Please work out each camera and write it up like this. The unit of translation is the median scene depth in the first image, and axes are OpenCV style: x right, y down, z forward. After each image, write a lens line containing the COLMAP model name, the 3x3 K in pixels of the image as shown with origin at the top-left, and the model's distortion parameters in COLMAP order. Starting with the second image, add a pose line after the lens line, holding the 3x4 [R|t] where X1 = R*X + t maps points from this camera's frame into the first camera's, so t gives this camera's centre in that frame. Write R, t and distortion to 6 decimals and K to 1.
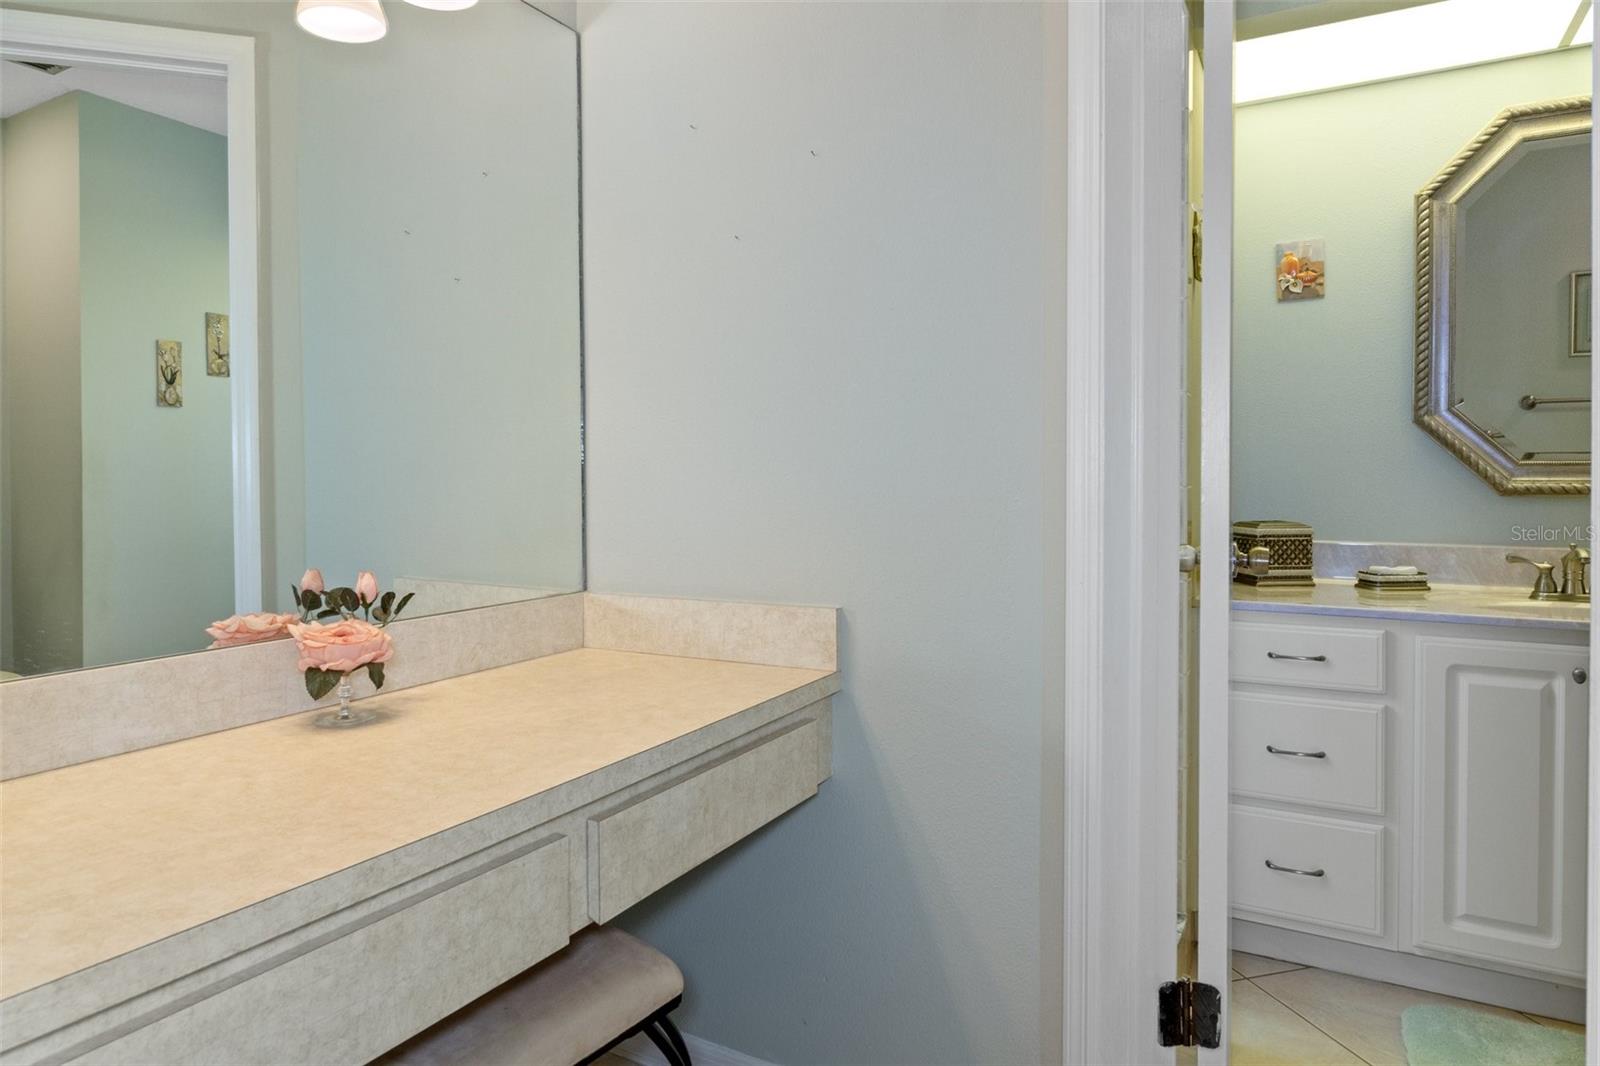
lens RADIAL K [[958.5, 0, 797.6], [0, 958.5, 494.2], [0, 0, 1]] dist [0.000275, -0.002288]
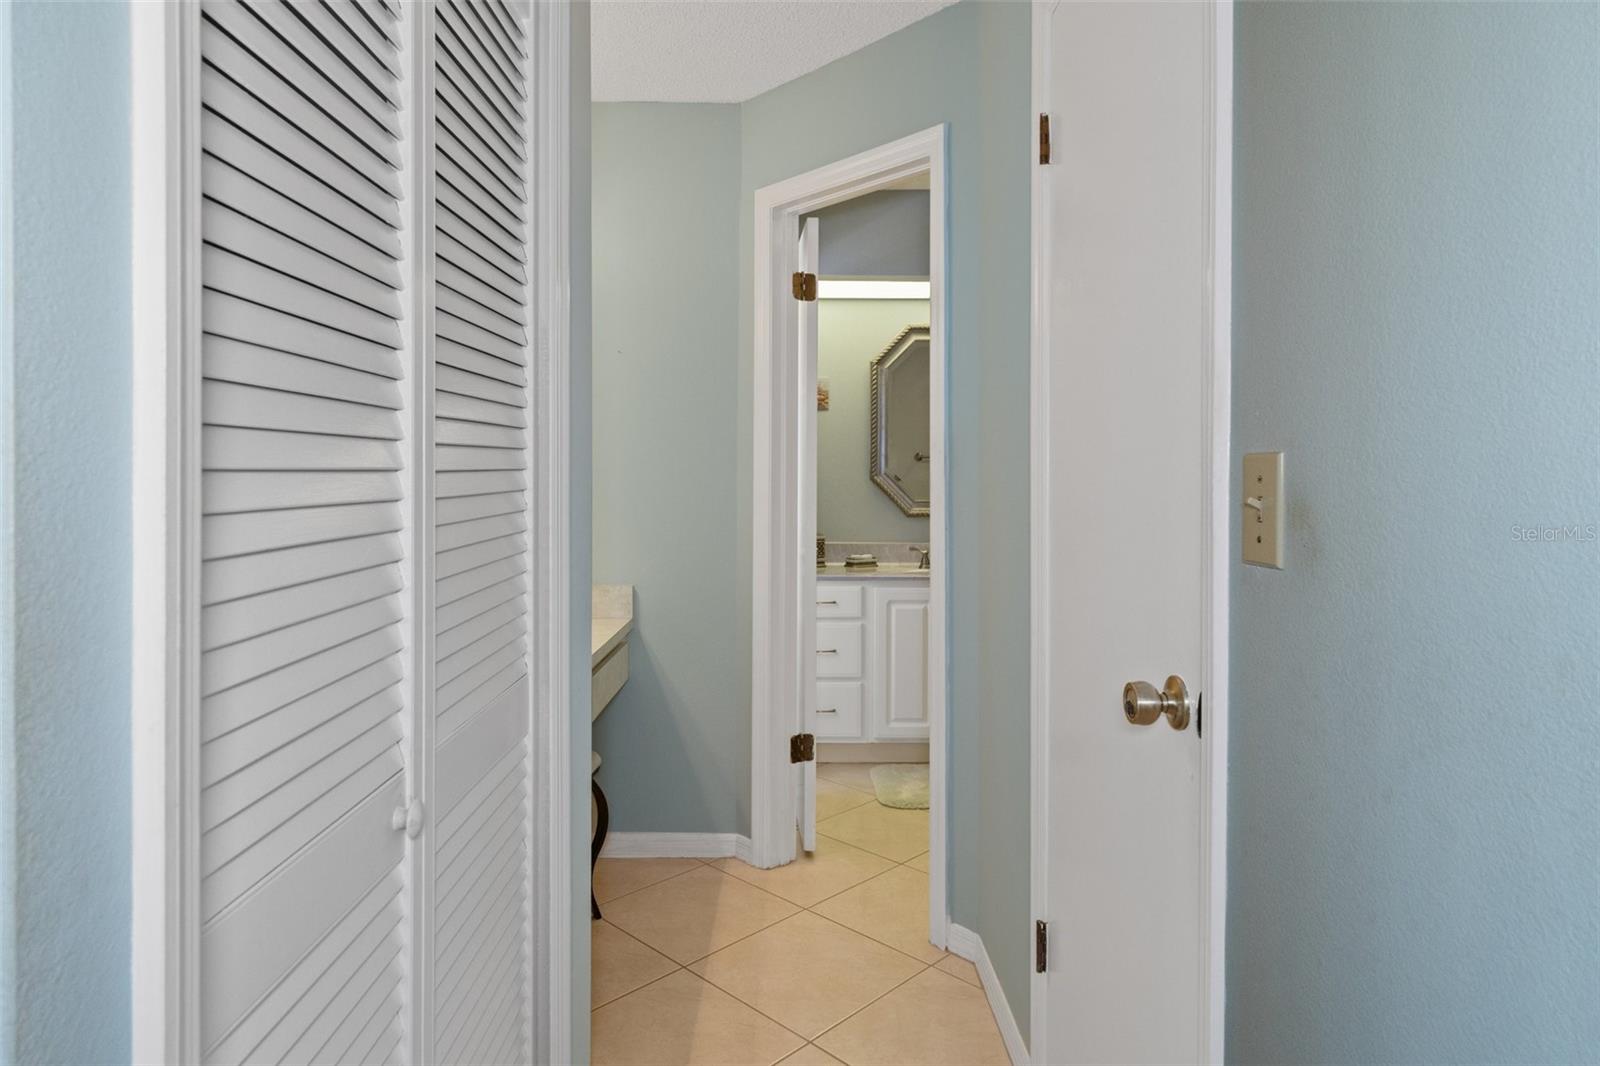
lens RADIAL K [[902.2, 0, 795.4], [0, 902.2, 497.4], [0, 0, 1]] dist [-0.001577, 0.000334]
pose [[0.870902, -0.003625, 0.491444, -0.387084], [0.003828, 0.999992, 0.000593, -0.041718], [-0.491442, 0.001365, 0.870909, -0.516464]]
